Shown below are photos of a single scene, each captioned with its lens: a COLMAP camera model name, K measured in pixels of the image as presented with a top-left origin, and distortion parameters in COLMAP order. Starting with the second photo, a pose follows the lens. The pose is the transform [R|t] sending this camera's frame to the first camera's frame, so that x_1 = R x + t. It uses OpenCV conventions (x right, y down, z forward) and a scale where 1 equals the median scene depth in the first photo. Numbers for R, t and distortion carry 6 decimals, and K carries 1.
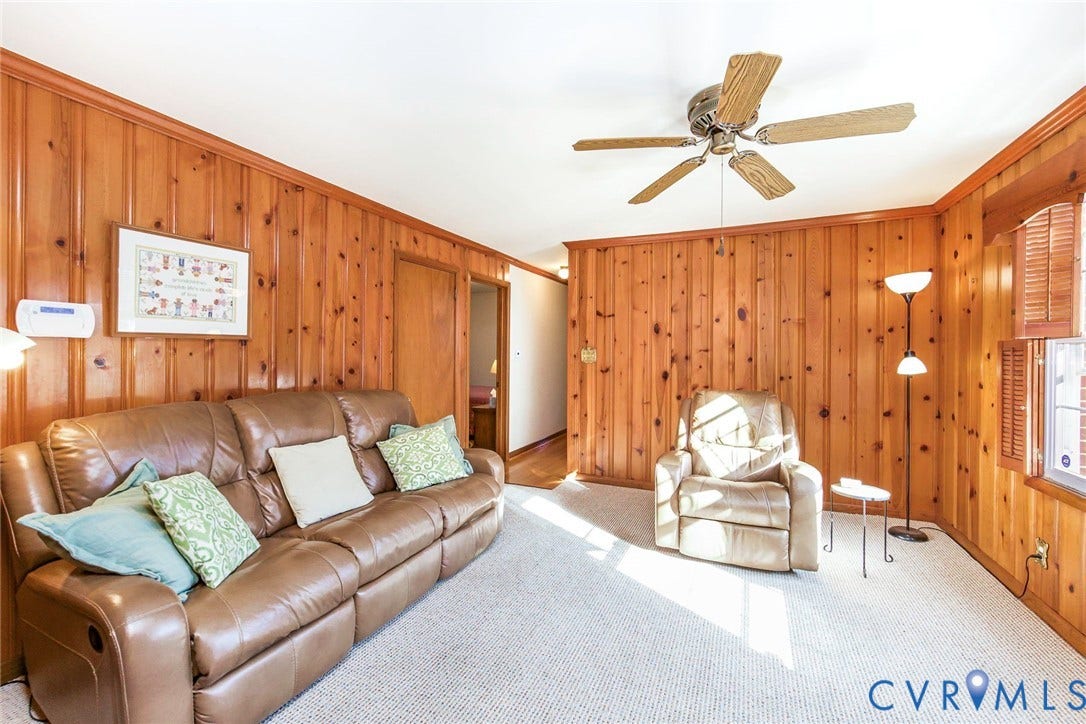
lens RADIAL K [[453.5, 0, 551.7], [0, 453.5, 354.6], [0, 0, 1]] dist [-0.001957, 0.000068]
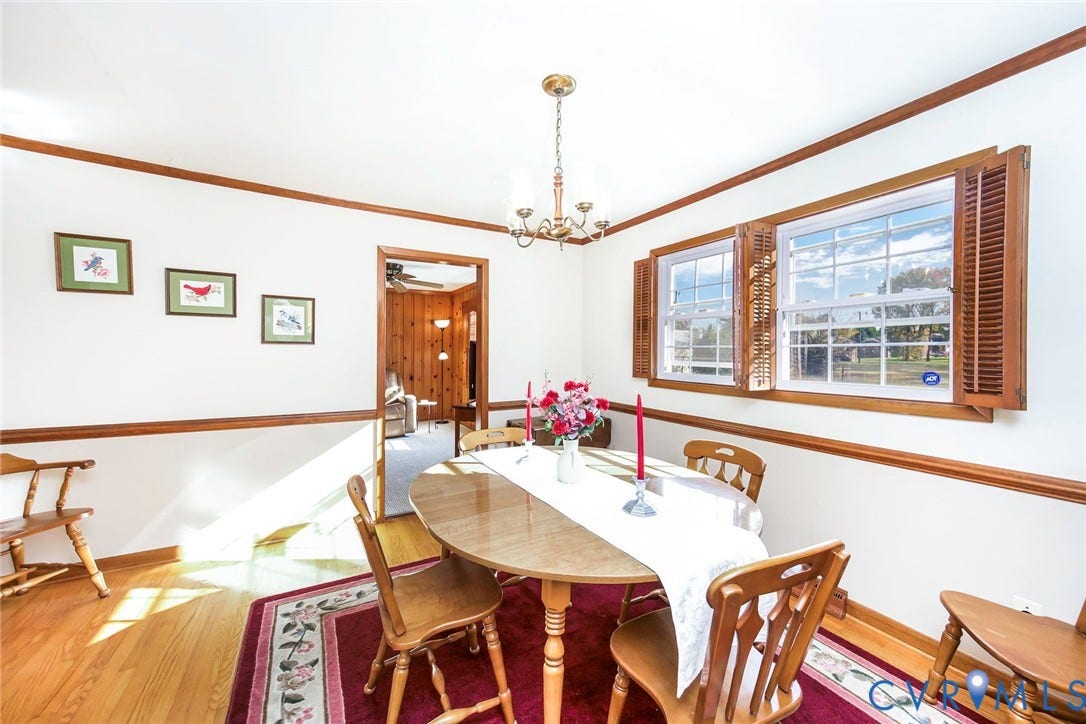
lens RADIAL K [[418.6, 0, 550.3], [0, 418.6, 356.7], [0, 0, 1]] dist [0.017745, 0.000207]
pose [[0.610219, -0.003836, 0.792224, -0.692367], [-0.002413, 0.999975, 0.006700, 0.011777], [-0.792229, -0.006001, 0.610194, -0.897454]]
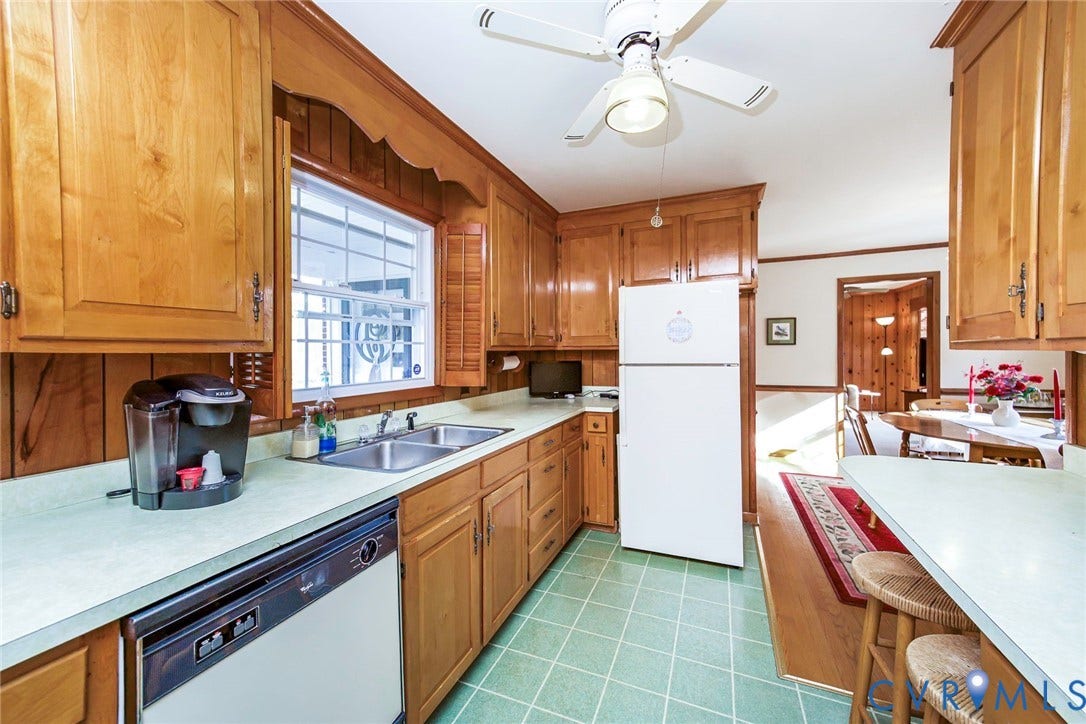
lens RADIAL K [[418.6, 0, 550.3], [0, 418.6, 356.7], [0, 0, 1]] dist [0.017745, 0.000207]
pose [[0.999875, -0.013654, 0.007957, -1.203075], [0.013602, 0.999886, 0.006589, 0.013012], [-0.008046, -0.006480, 0.999947, -1.474539]]
